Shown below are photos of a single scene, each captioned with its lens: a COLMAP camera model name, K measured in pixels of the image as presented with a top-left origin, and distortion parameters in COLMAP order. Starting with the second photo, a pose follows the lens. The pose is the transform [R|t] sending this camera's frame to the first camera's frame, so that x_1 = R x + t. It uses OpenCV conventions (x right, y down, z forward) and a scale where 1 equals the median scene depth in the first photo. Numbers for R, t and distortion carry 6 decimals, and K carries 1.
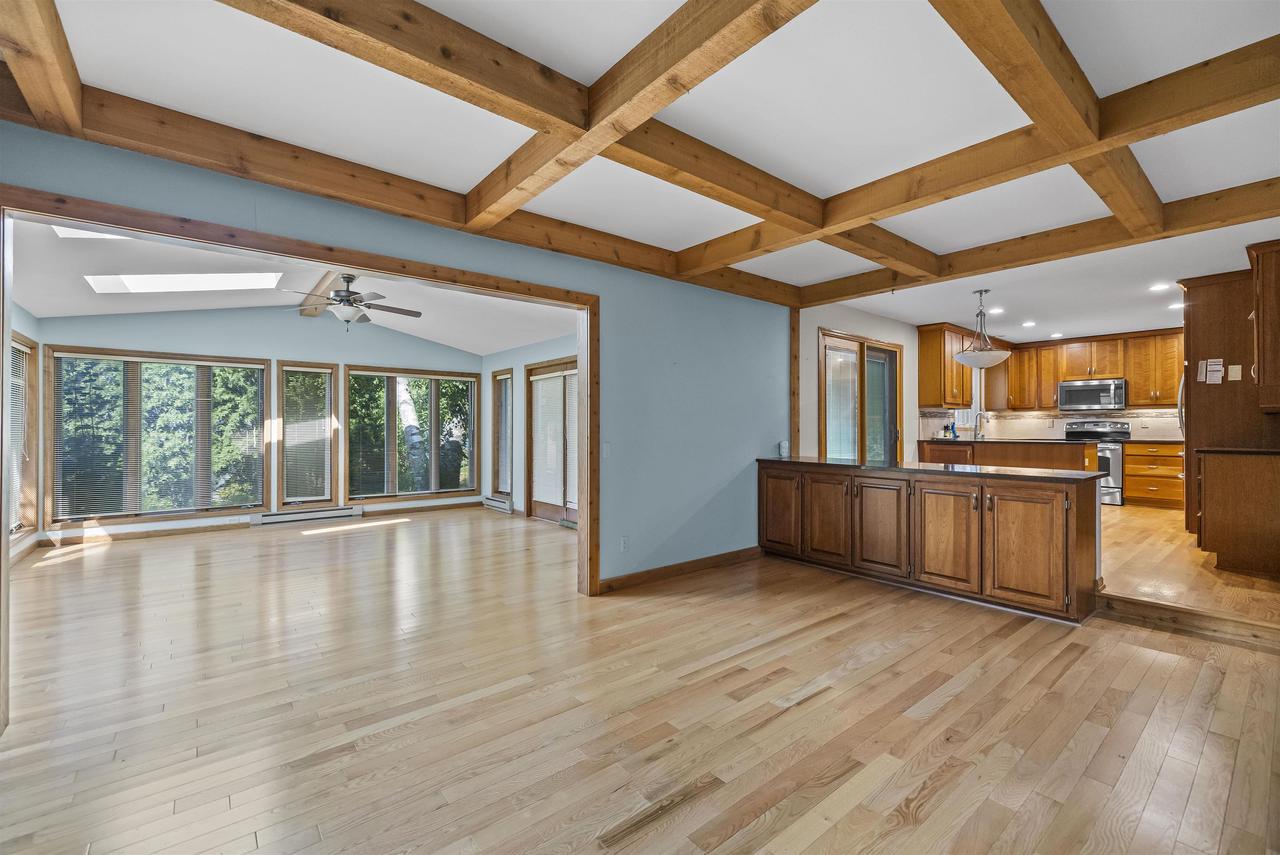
lens RADIAL K [[540.8, 0, 641.5], [0, 540.8, 422.6], [0, 0, 1]] dist [0.003822, -0.001311]
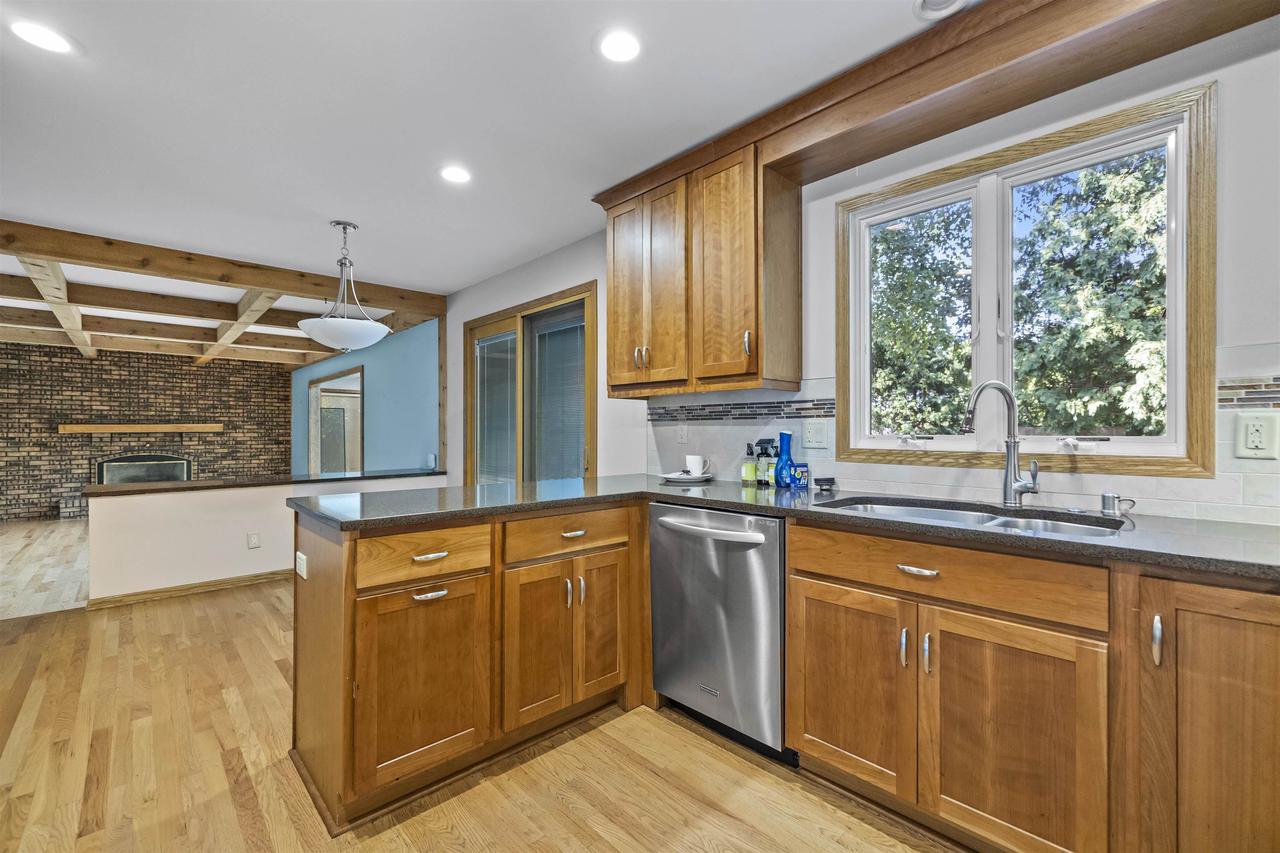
lens RADIAL K [[540.8, 0, 648.2], [0, 540.8, 432.5], [0, 0, 1]] dist [0.003822, -0.001311]
pose [[0.072081, 0.002532, -0.997396, 0.883287], [0.012440, 0.999917, 0.003437, -0.002659], [0.997321, -0.012655, 0.072044, 0.905295]]
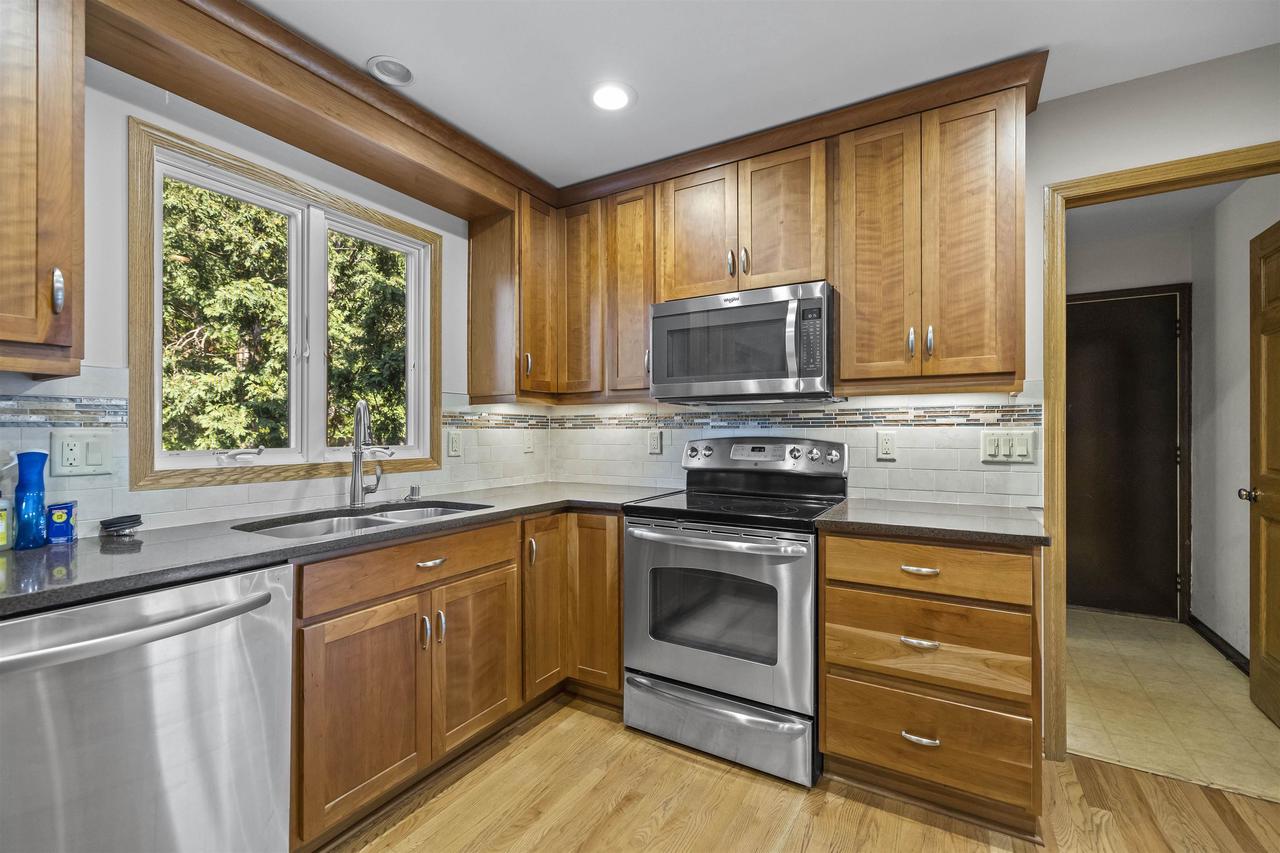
lens RADIAL K [[540.8, 0, 638.9], [0, 540.8, 428.0], [0, 0, 1]] dist [0.003822, -0.001311]
pose [[0.940168, -0.001291, 0.340709, 0.705100], [-0.000233, 0.999990, 0.004431, -0.009391], [-0.340711, -0.004245, 0.940158, 0.772006]]
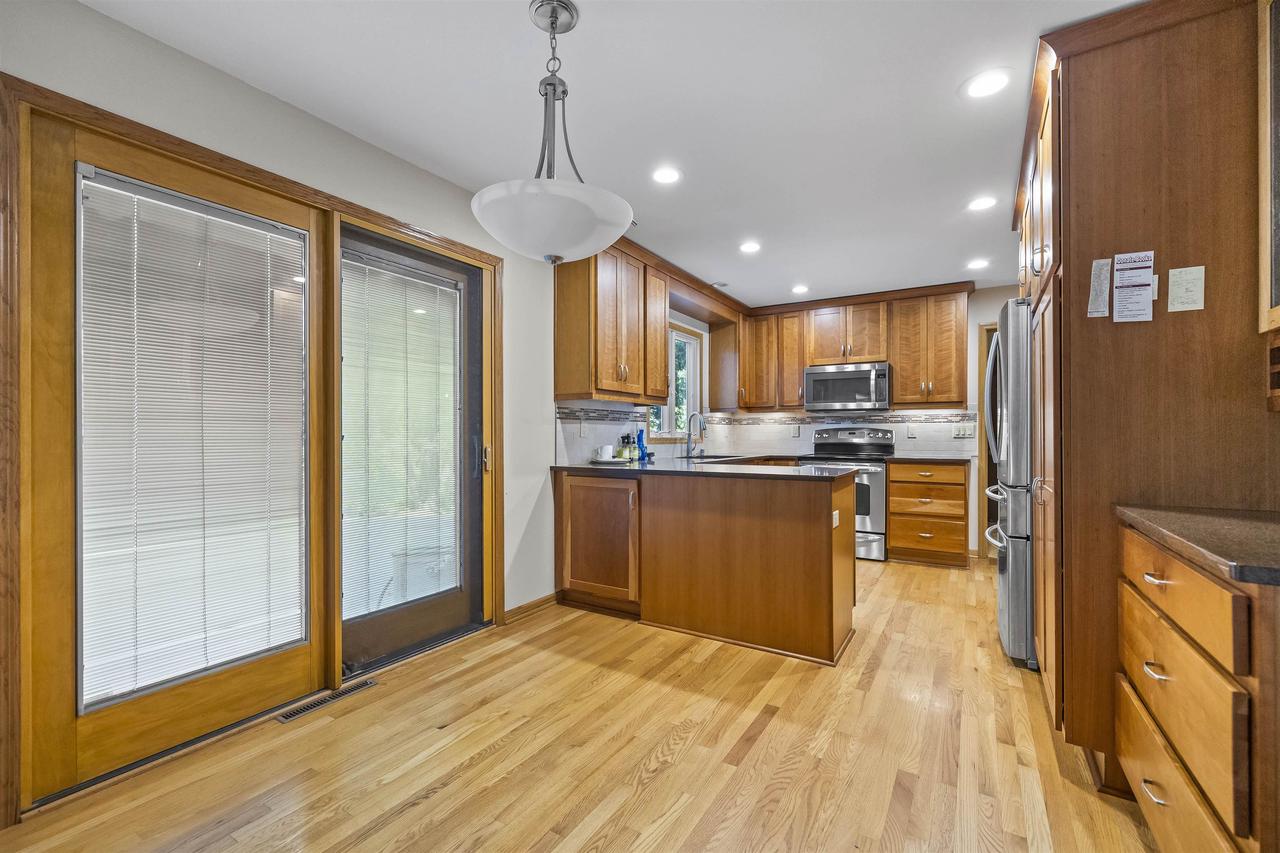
lens RADIAL K [[540.8, 0, 643.7], [0, 540.8, 430.7], [0, 0, 1]] dist [0.003822, -0.001311]
pose [[0.945303, -0.000849, 0.326192, 0.401241], [-0.000975, 0.999985, 0.005429, -0.002463], [-0.326192, -0.005450, 0.945288, 0.479804]]
